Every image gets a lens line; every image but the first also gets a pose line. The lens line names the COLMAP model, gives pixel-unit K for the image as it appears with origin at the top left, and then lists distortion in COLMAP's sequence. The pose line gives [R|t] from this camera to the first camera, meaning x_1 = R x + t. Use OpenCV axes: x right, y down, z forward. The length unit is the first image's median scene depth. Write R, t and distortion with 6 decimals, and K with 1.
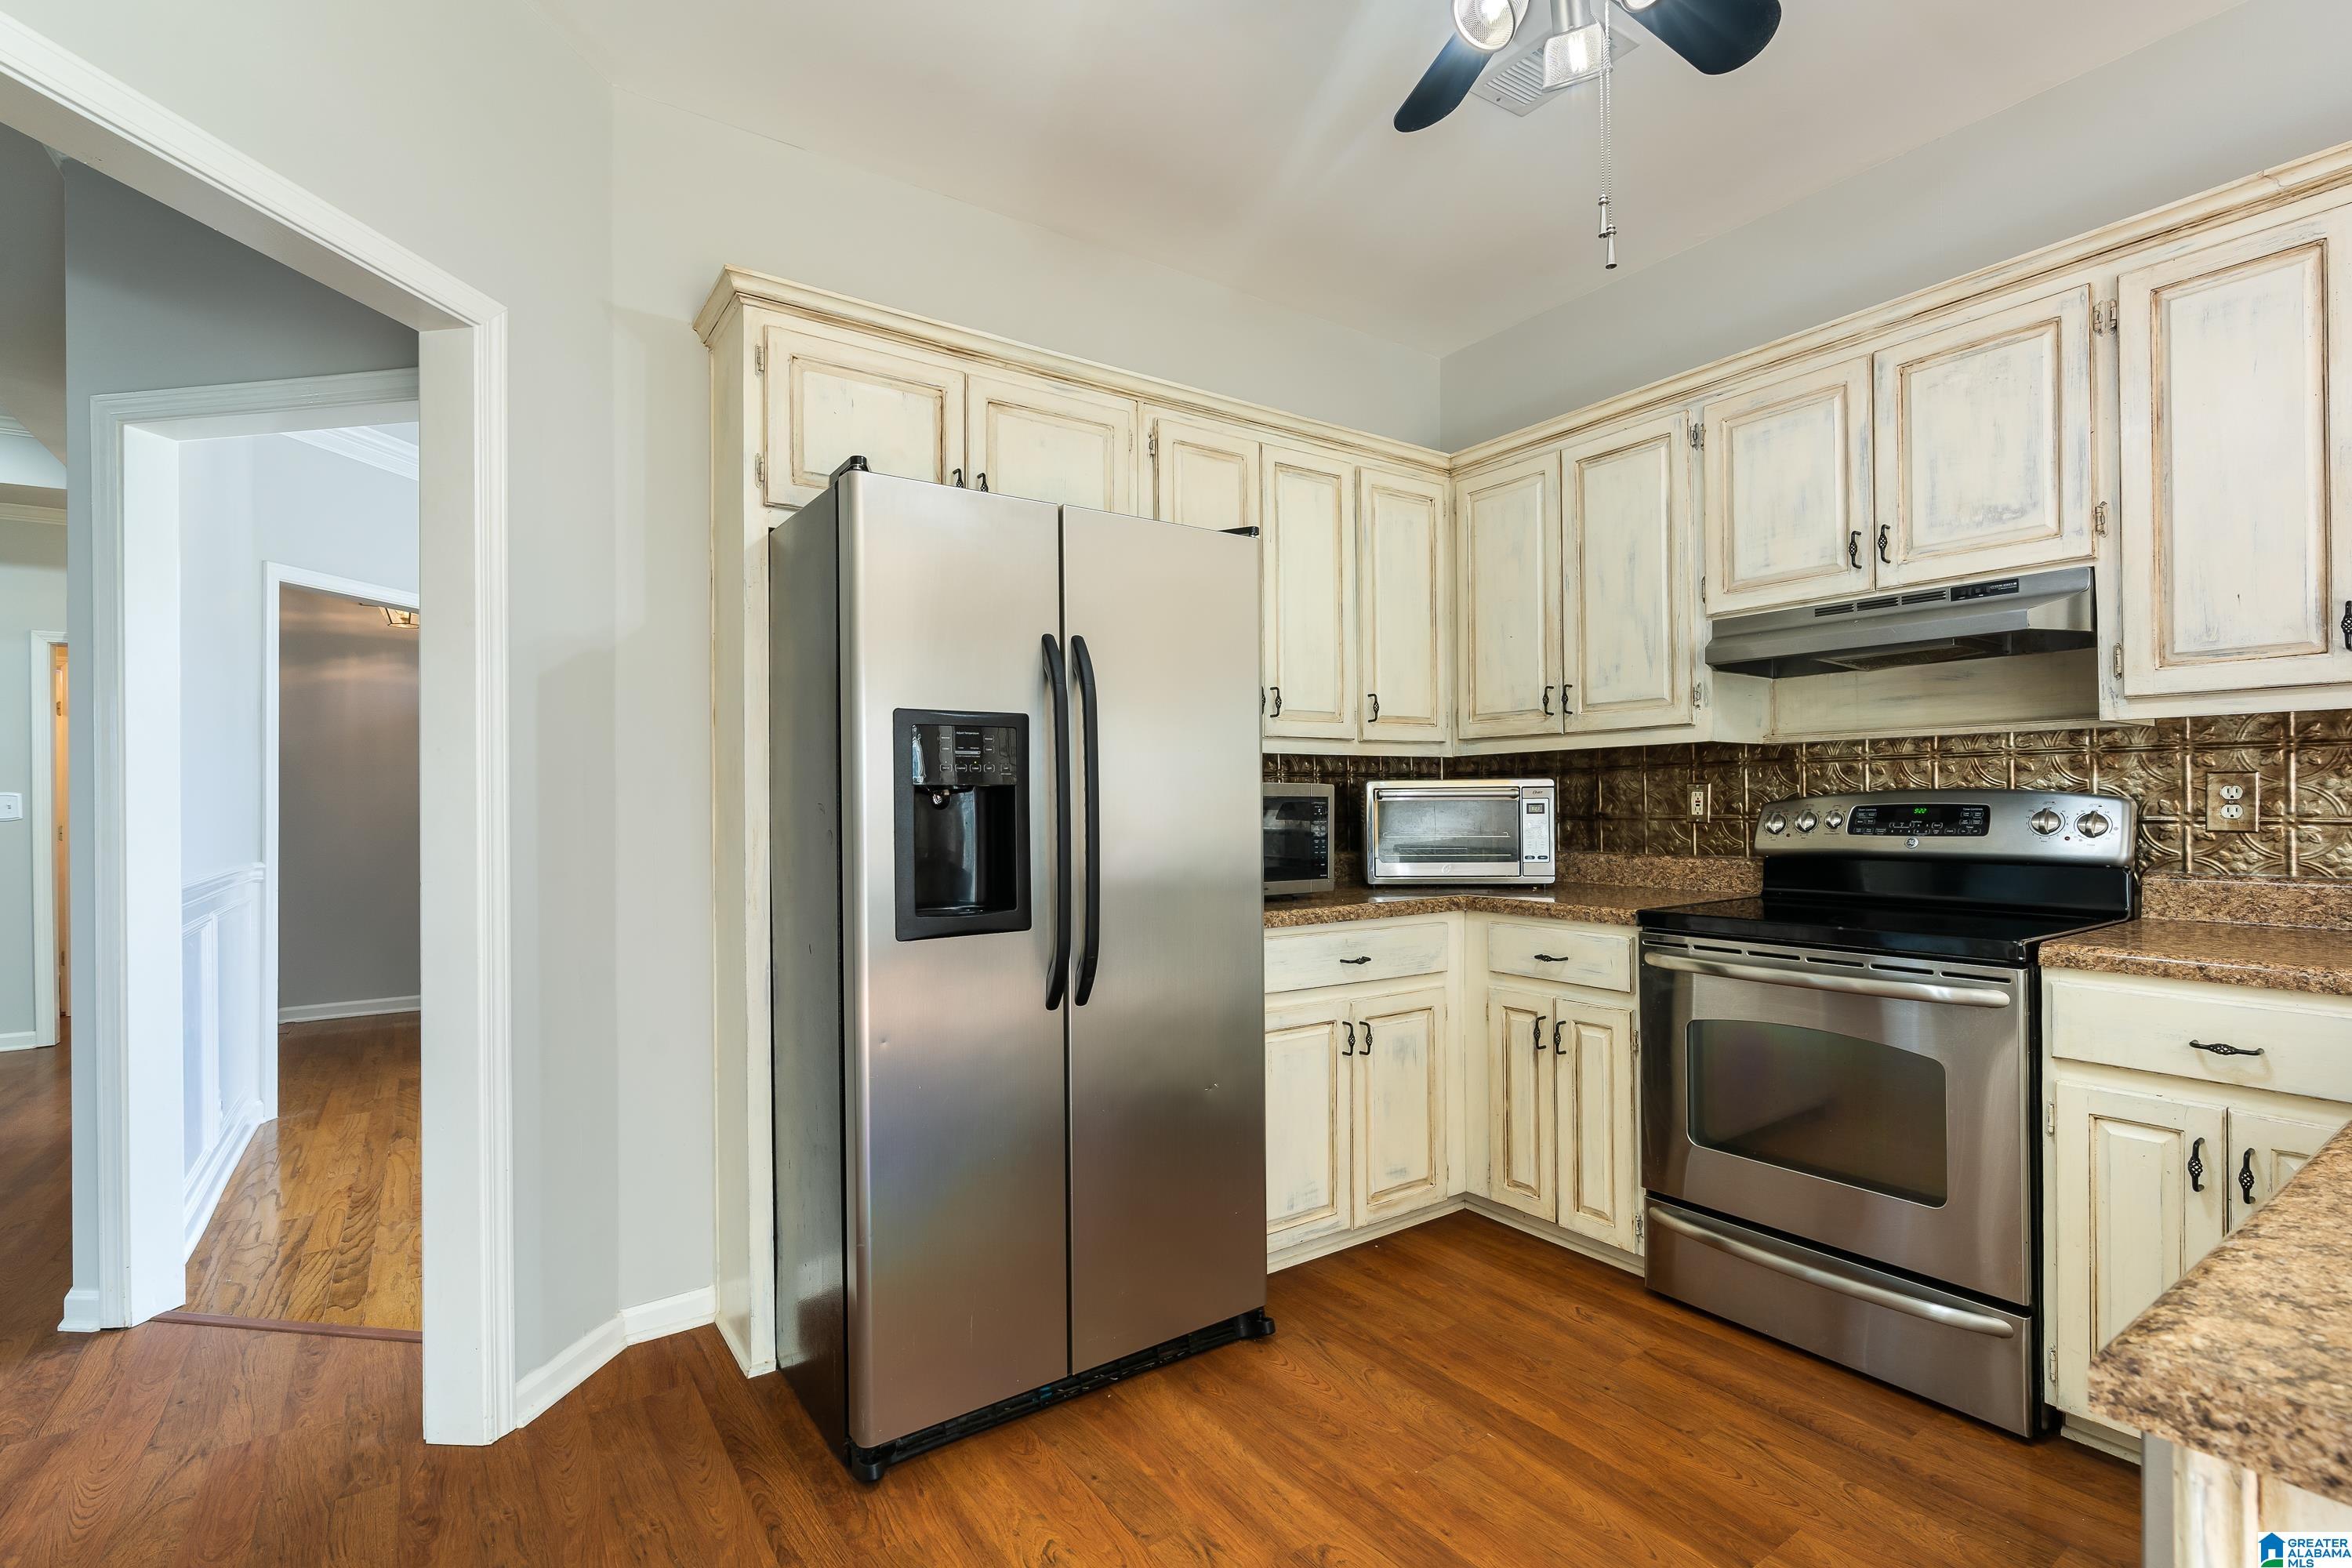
lens RADIAL K [[1087.6, 0, 1200.6], [0, 1087.6, 794.5], [0, 0, 1]] dist [-0.003842, 0.002696]
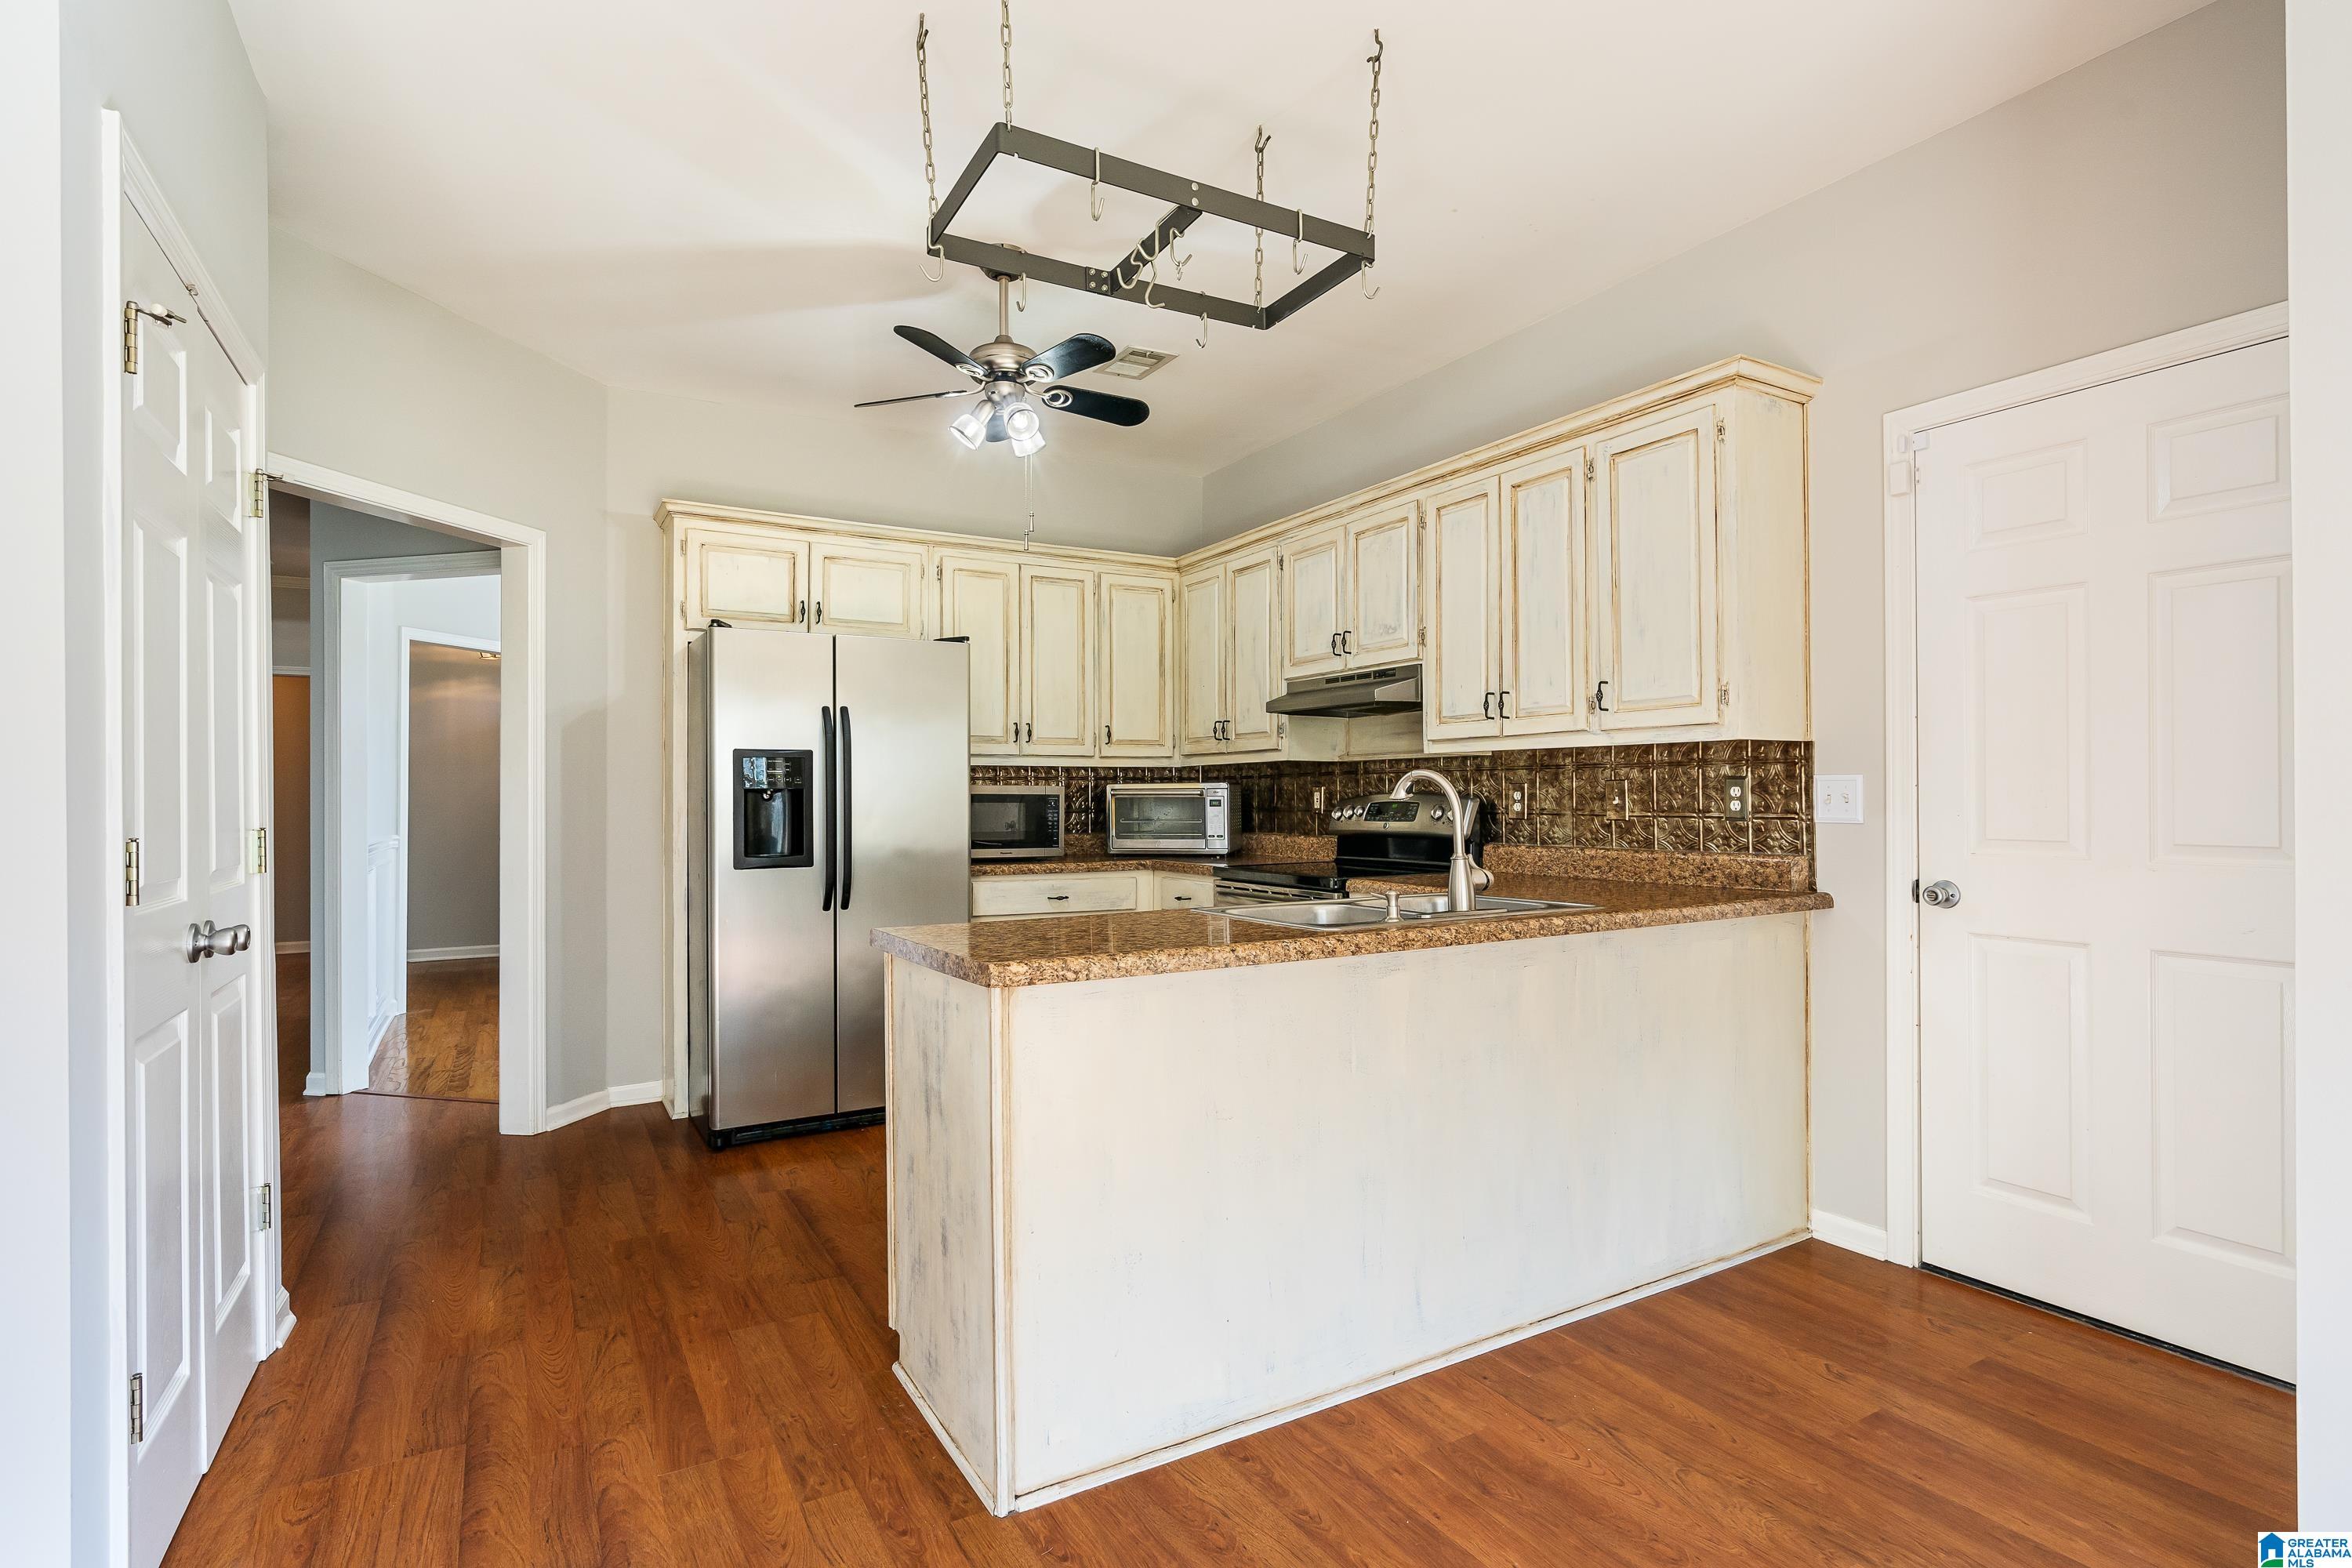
lens RADIAL K [[1159.7, 0, 1175.9], [0, 1159.7, 783.3], [0, 0, 1]] dist [0.010466, -0.002496]
pose [[0.995227, 0.005028, -0.097458, 0.474957], [-0.005584, 0.999970, -0.005440, -0.006574], [0.097428, 0.005958, 0.995225, -0.661438]]
